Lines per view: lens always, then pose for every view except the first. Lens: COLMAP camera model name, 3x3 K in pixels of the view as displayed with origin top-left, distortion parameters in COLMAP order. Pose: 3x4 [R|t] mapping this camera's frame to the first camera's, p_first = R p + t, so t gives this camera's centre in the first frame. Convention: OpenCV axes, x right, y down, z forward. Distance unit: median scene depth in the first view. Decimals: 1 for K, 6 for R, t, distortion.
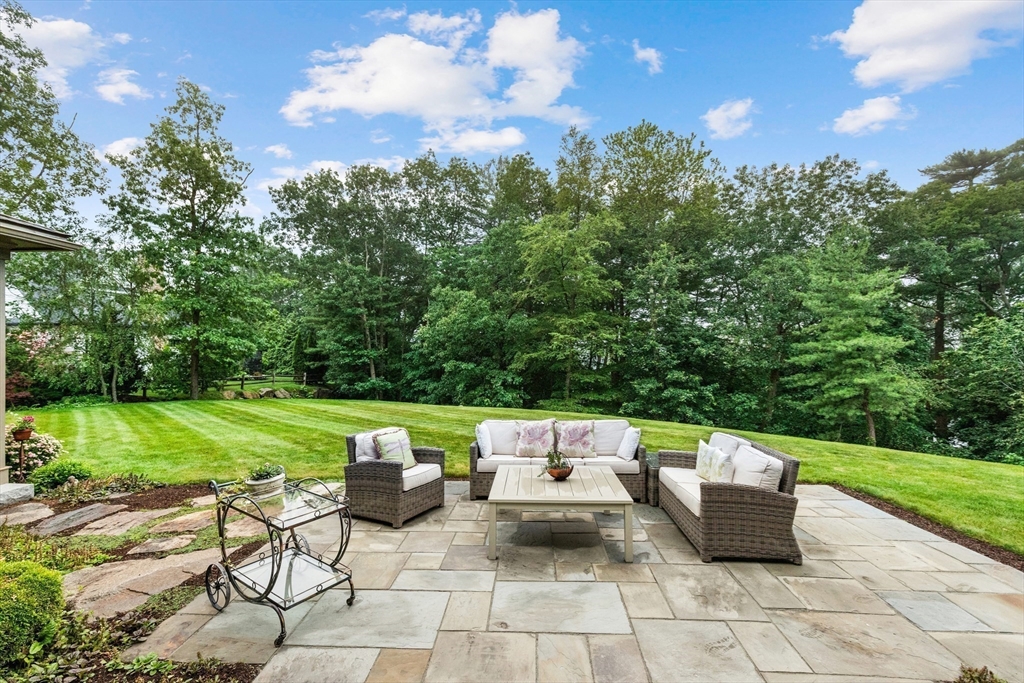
lens RADIAL K [[465.9, 0, 512.0], [0, 465.9, 341.5], [0, 0, 1]] dist [0.003859, 0.000345]
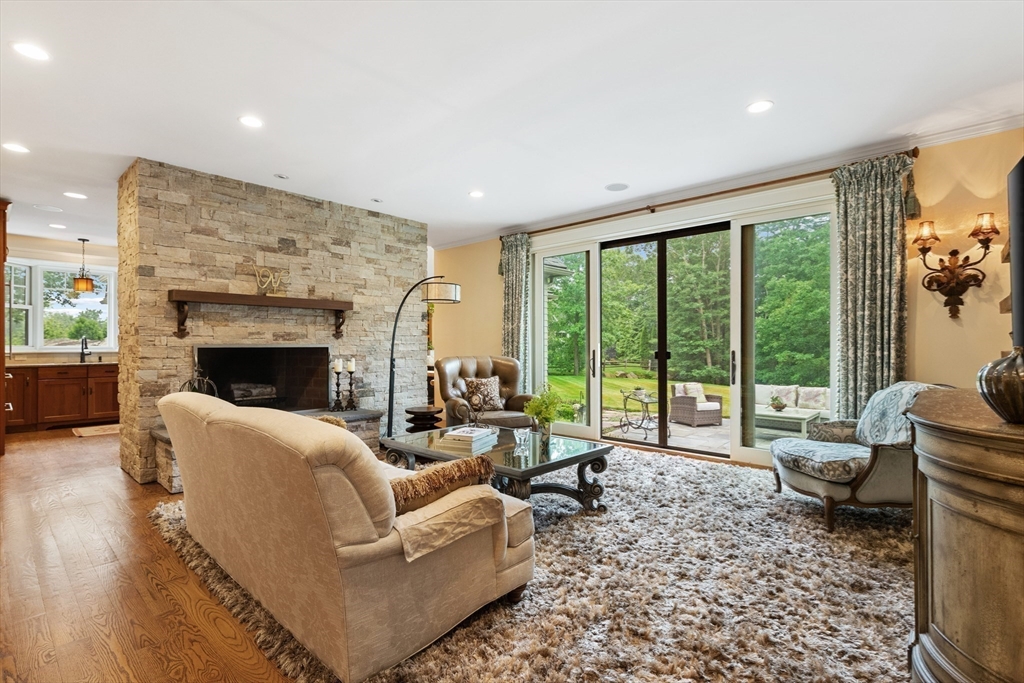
lens RADIAL K [[473.7, 0, 523.3], [0, 473.7, 353.1], [0, 0, 1]] dist [0.001101, 0.000101]
pose [[0.779222, 0.015804, -0.626549, 0.061020], [0.013230, 0.999045, 0.041653, -0.004501], [0.626609, -0.040746, 0.778268, -0.142197]]
